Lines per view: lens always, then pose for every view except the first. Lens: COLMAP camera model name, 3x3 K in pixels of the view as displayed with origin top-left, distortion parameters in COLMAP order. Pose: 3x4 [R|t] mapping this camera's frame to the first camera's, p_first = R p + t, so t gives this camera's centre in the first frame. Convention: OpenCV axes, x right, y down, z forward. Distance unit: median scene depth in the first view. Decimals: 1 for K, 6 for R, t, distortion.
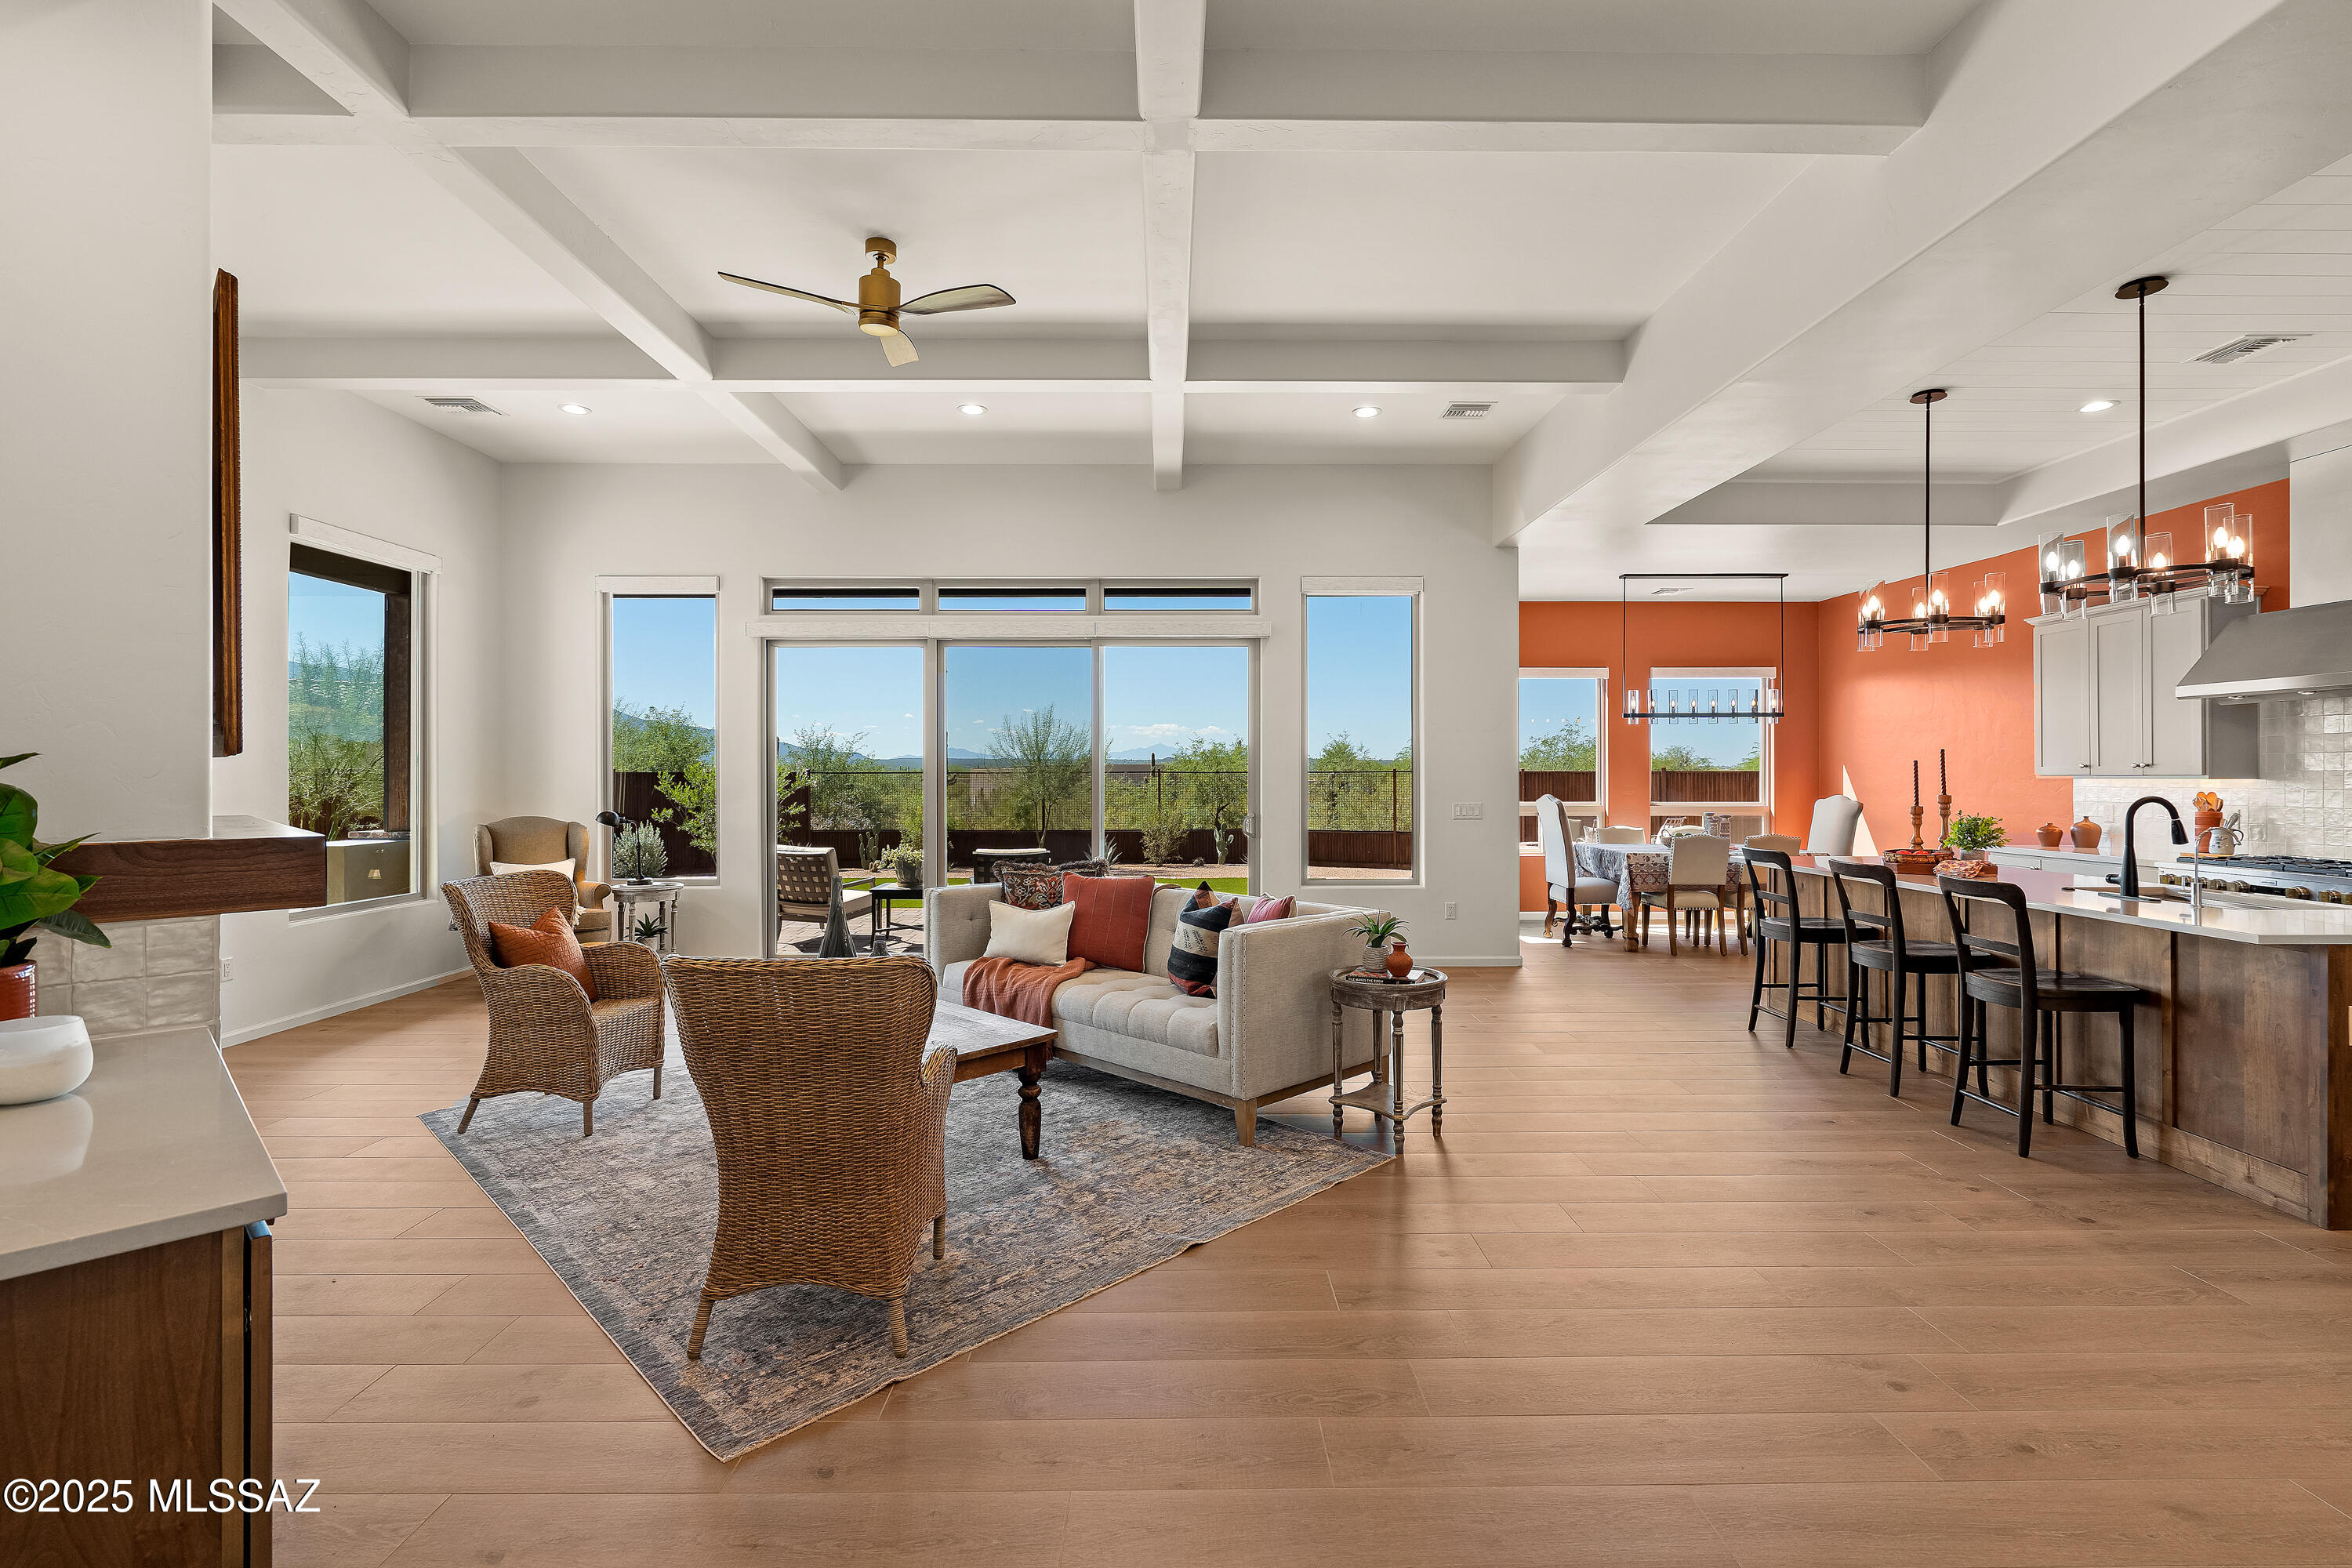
lens RADIAL K [[1068.1, 0, 1188.4], [0, 1068.1, 772.5], [0, 0, 1]] dist [-0.005688, 0.002999]
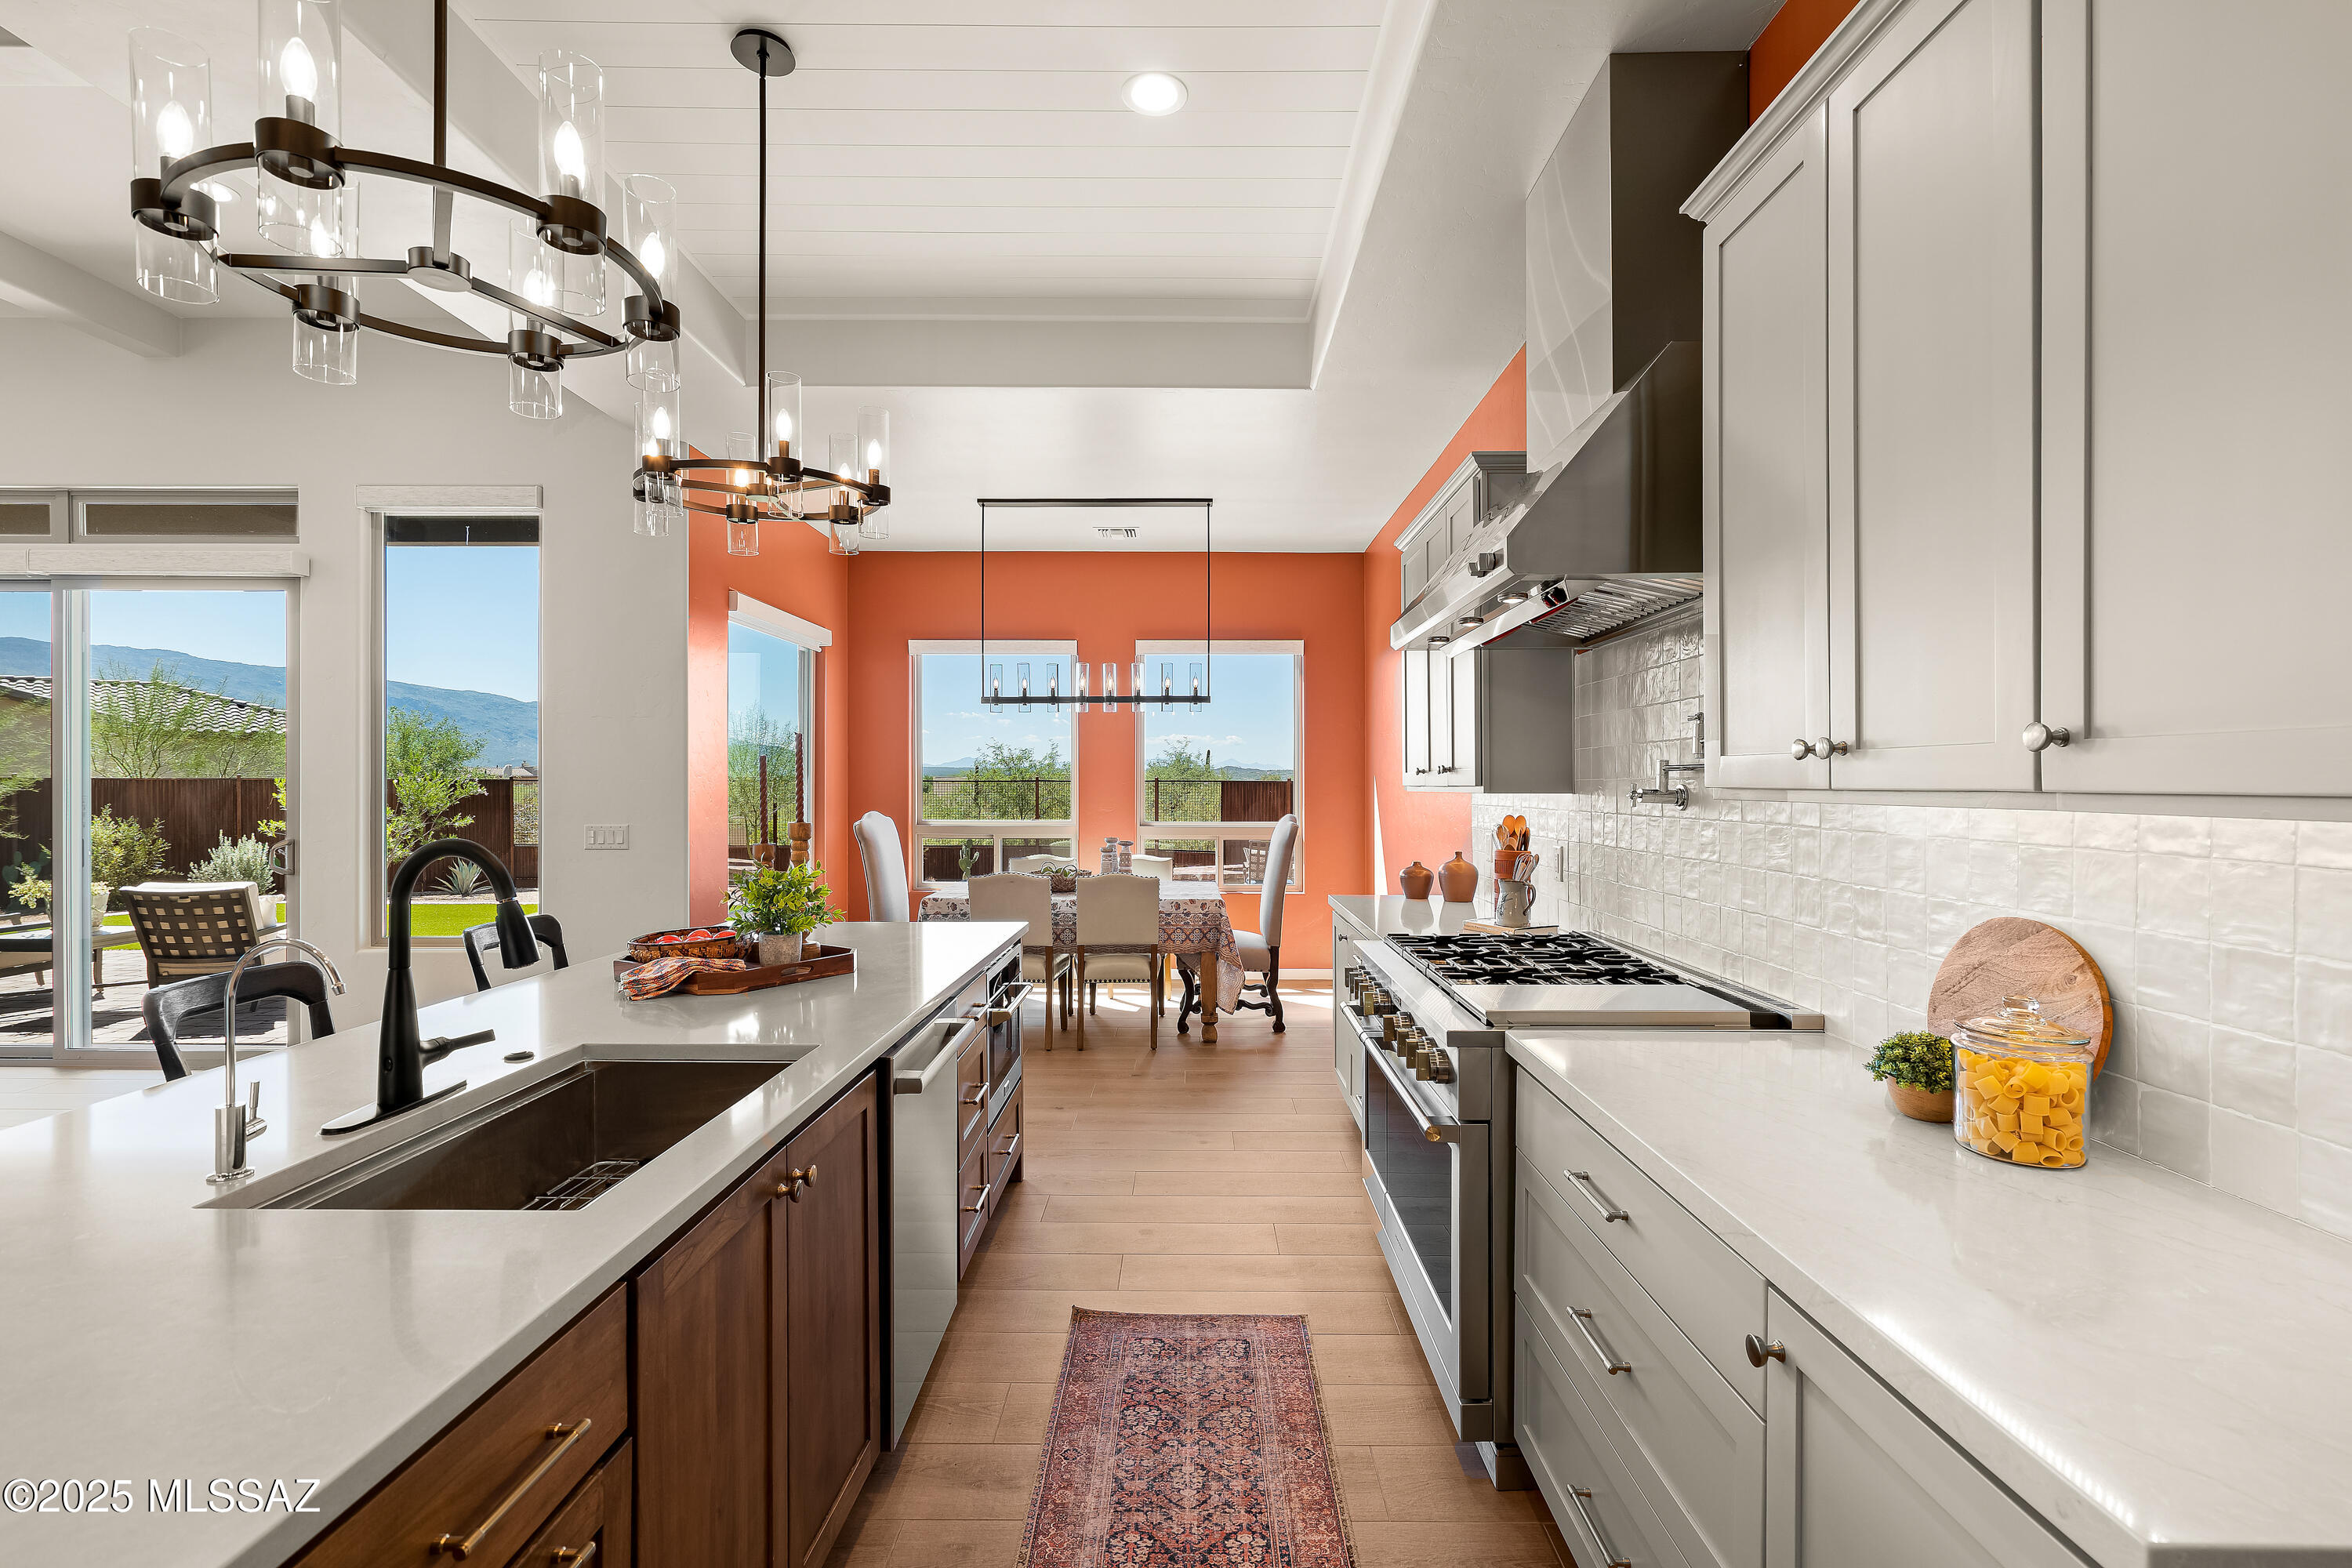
lens RADIAL K [[1068.1, 0, 1181.2], [0, 1068.1, 781.0], [0, 0, 1]] dist [-0.005688, 0.002999]
pose [[0.999933, 0.003139, -0.011180, 0.692811], [-0.003151, 0.999994, -0.001095, 0.000689], [0.011176, 0.001130, 0.999937, 0.373349]]
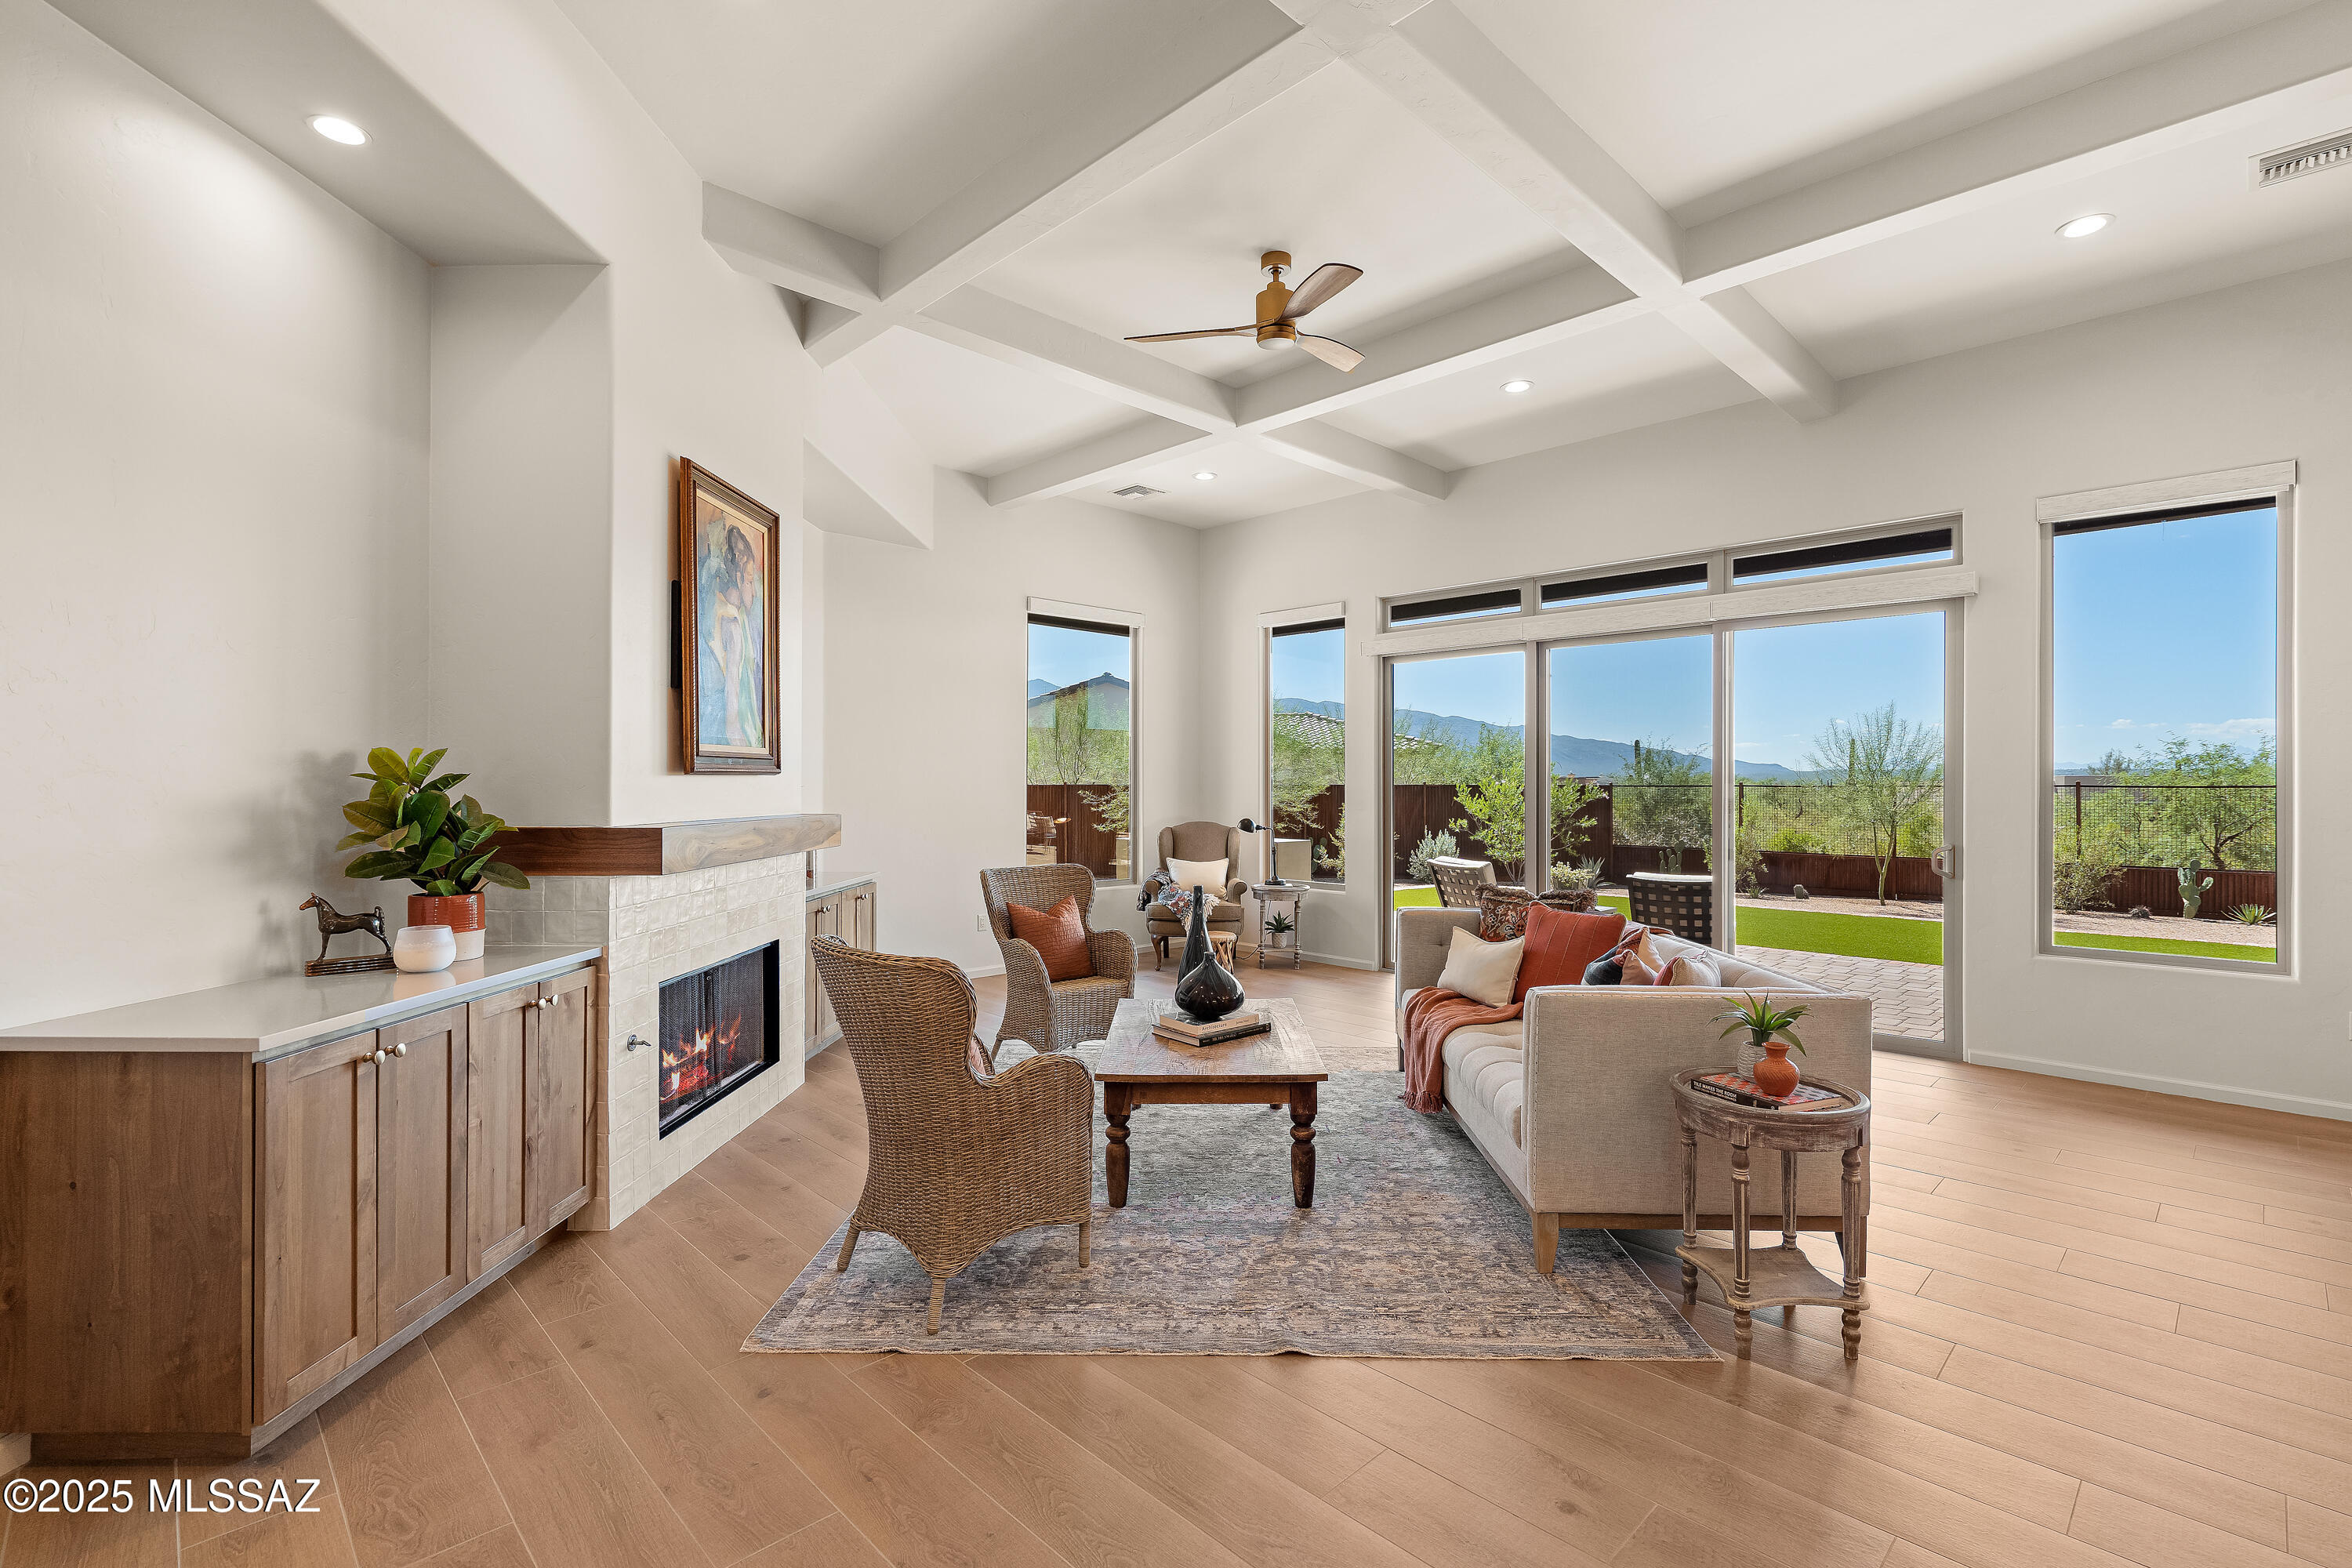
lens RADIAL K [[1068.1, 0, 1189.8], [0, 1068.1, 787.9], [0, 0, 1]] dist [-0.005688, 0.002999]
pose [[0.694732, 0.003891, -0.719258, 0.242107], [-0.002084, 0.999992, 0.003396, -0.000941], [0.719265, -0.000860, 0.694735, 0.159117]]
